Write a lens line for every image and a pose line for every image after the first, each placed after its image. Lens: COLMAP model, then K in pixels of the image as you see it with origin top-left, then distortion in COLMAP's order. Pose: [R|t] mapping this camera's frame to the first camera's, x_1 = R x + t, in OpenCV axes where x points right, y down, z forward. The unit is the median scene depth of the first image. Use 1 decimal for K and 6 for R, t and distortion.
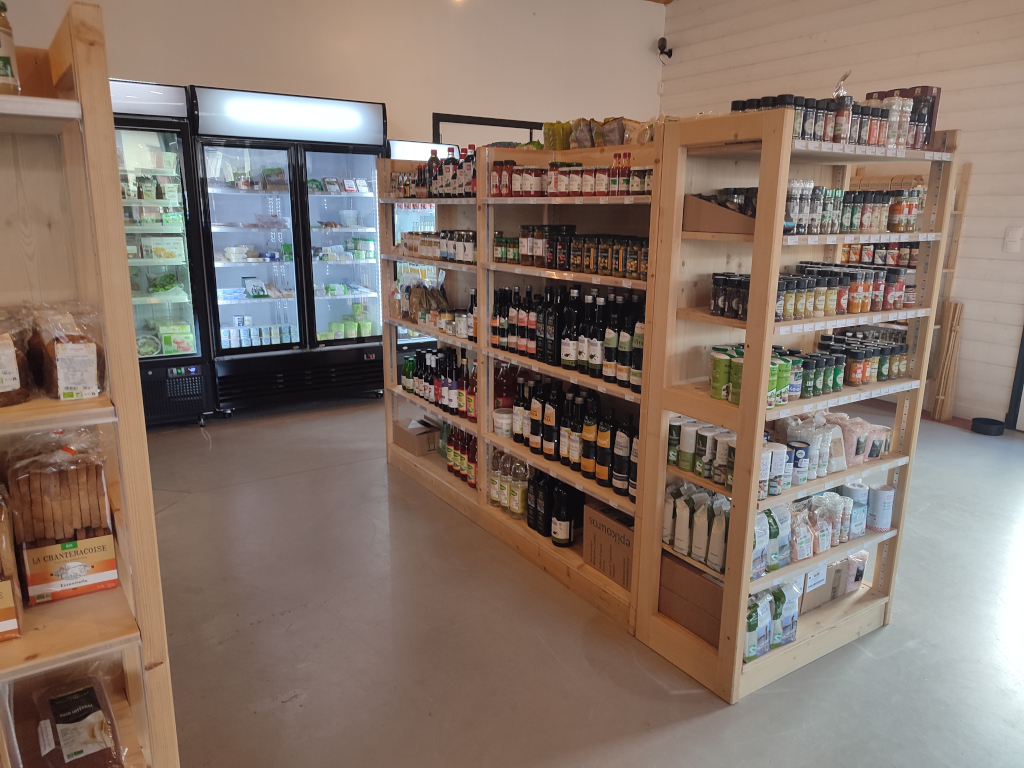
lens RADIAL K [[732.9, 0, 512.0], [0, 732.9, 384.0], [0, 0, 1]] dist [0.044711, -0.052267]
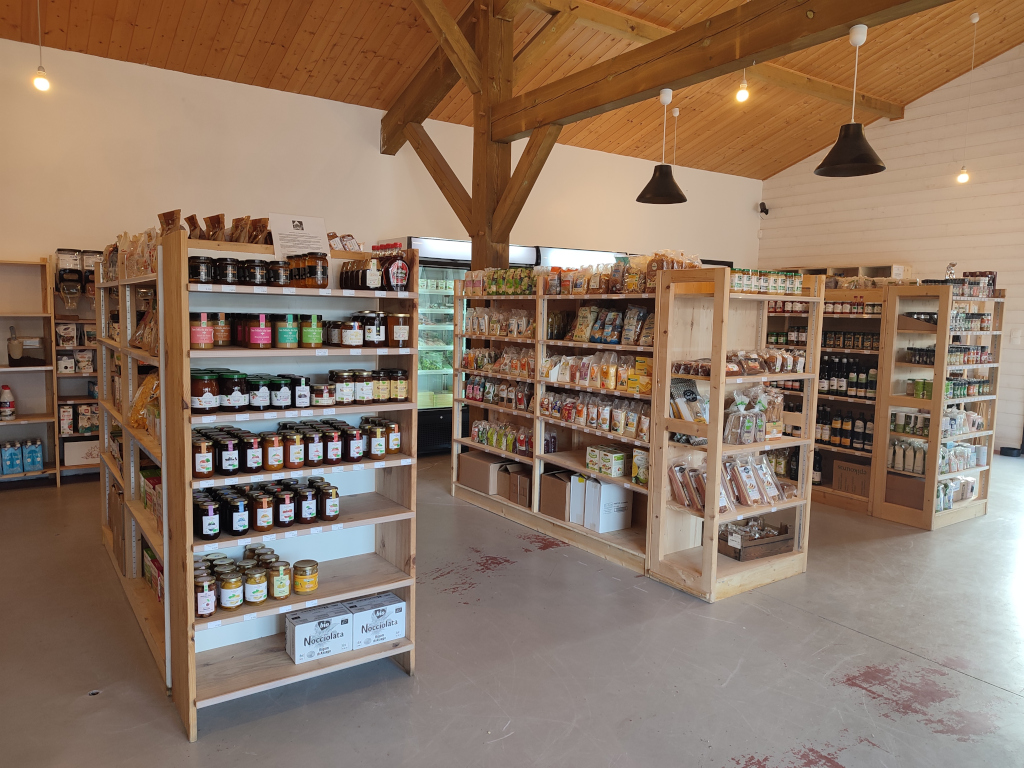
lens RADIAL K [[732.9, 0, 512.0], [0, 732.9, 384.0], [0, 0, 1]] dist [0.044711, -0.052267]
pose [[0.999791, 0.005173, 0.019776, -0.983033], [-0.002552, 0.991464, -0.130355, 0.262136], [-0.020282, 0.130277, 0.991270, -1.229499]]
